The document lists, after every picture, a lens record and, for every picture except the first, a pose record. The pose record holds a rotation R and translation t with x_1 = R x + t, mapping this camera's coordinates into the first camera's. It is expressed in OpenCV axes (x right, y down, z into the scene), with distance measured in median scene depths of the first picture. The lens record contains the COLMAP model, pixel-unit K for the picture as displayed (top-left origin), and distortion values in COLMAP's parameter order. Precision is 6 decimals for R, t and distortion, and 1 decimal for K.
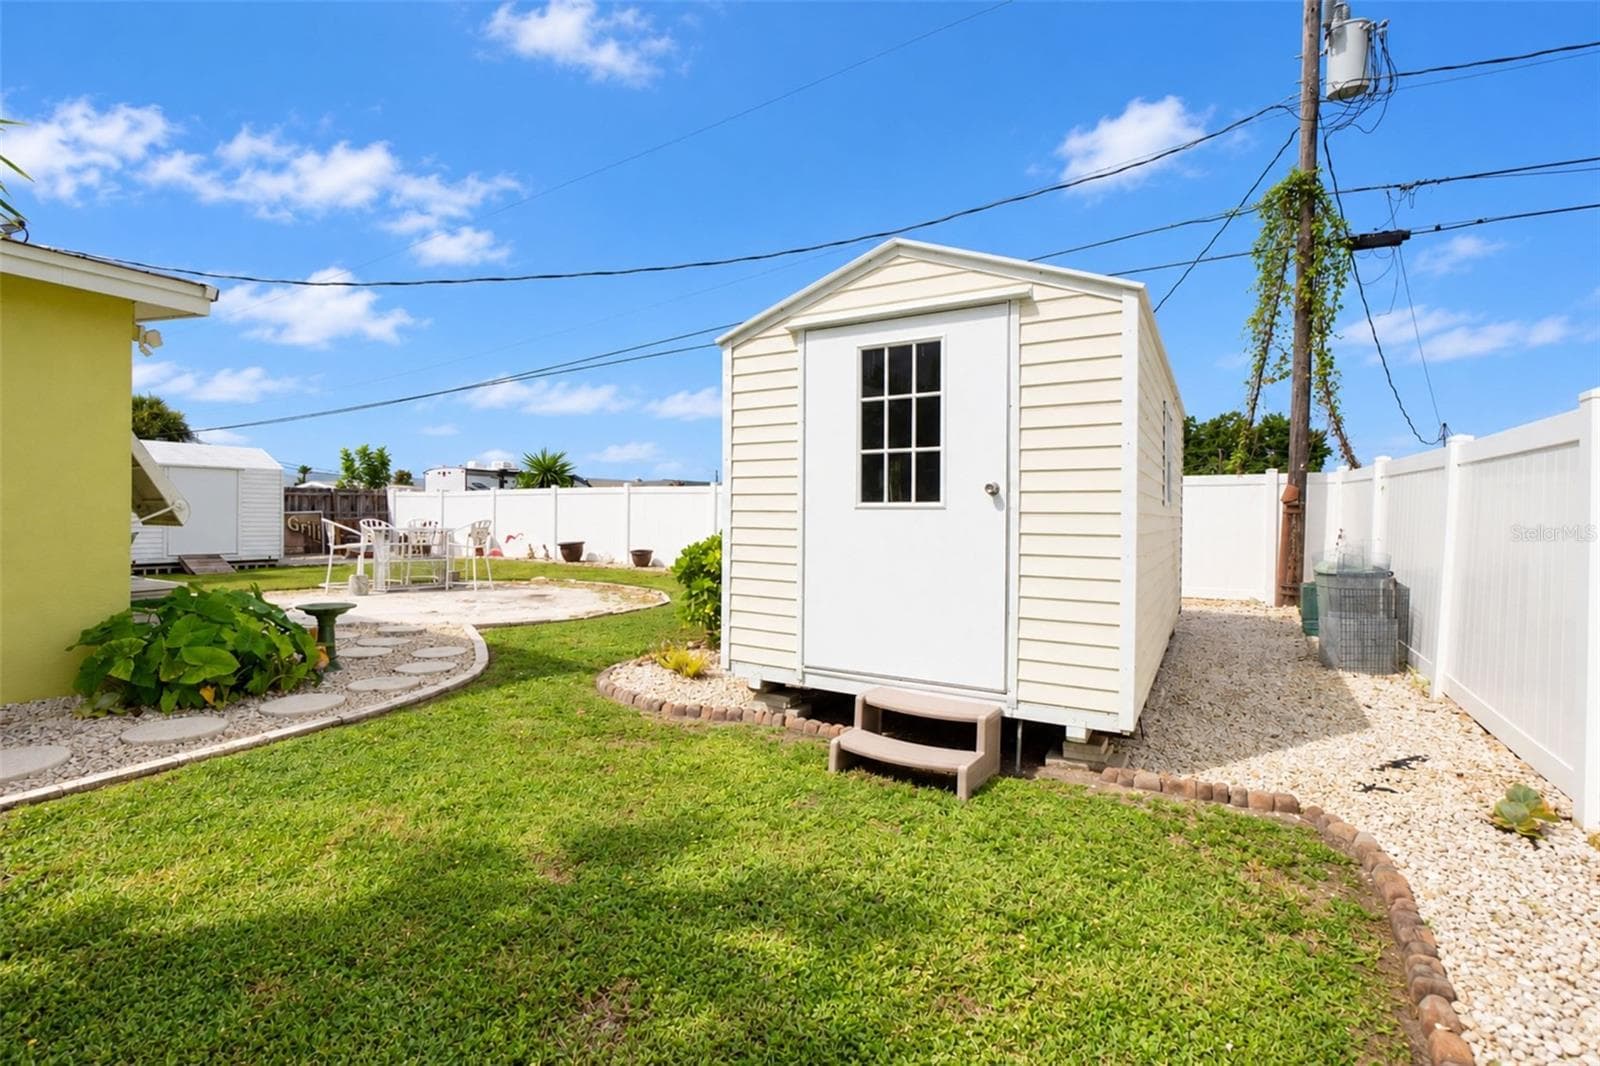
lens RADIAL K [[707.6, 0, 774.7], [0, 707.6, 530.1], [0, 0, 1]] dist [-0.007250, -0.000482]
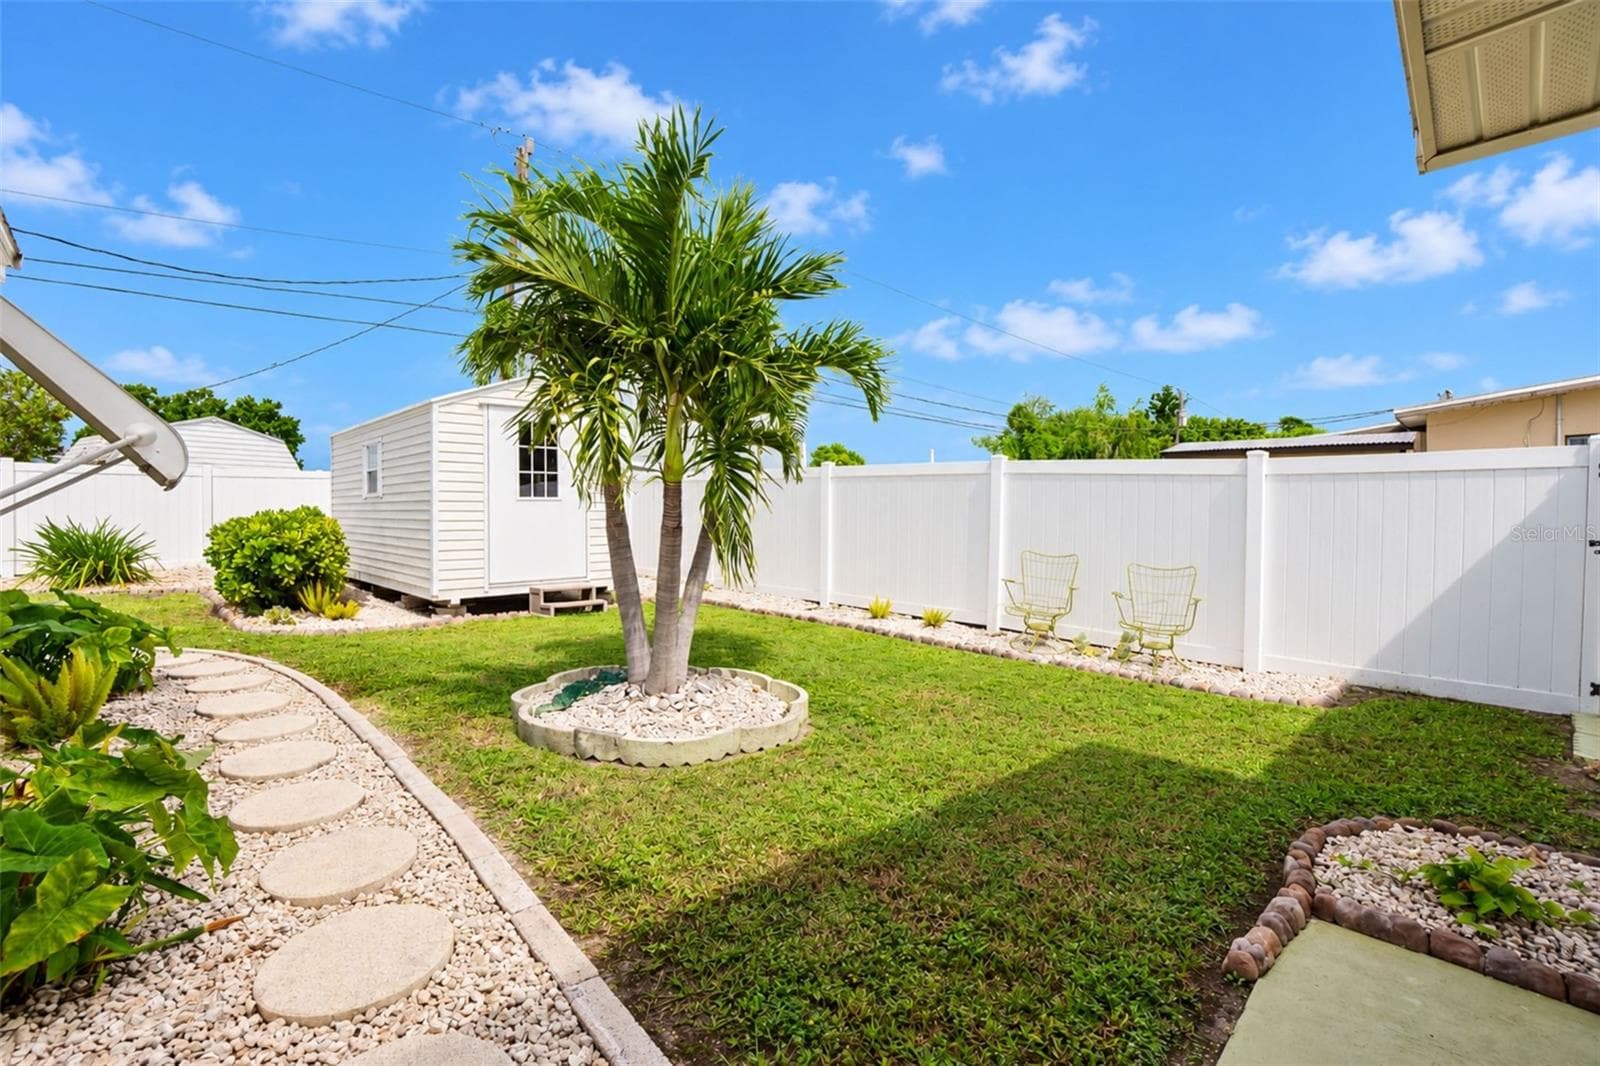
lens RADIAL K [[707.6, 0, 789.1], [0, 707.6, 525.5], [0, 0, 1]] dist [-0.007250, -0.000482]
pose [[0.244994, -0.036685, 0.968830, -1.589424], [0.016901, 0.999294, 0.033565, -0.012248], [-0.969377, 0.008150, 0.245441, -0.228314]]
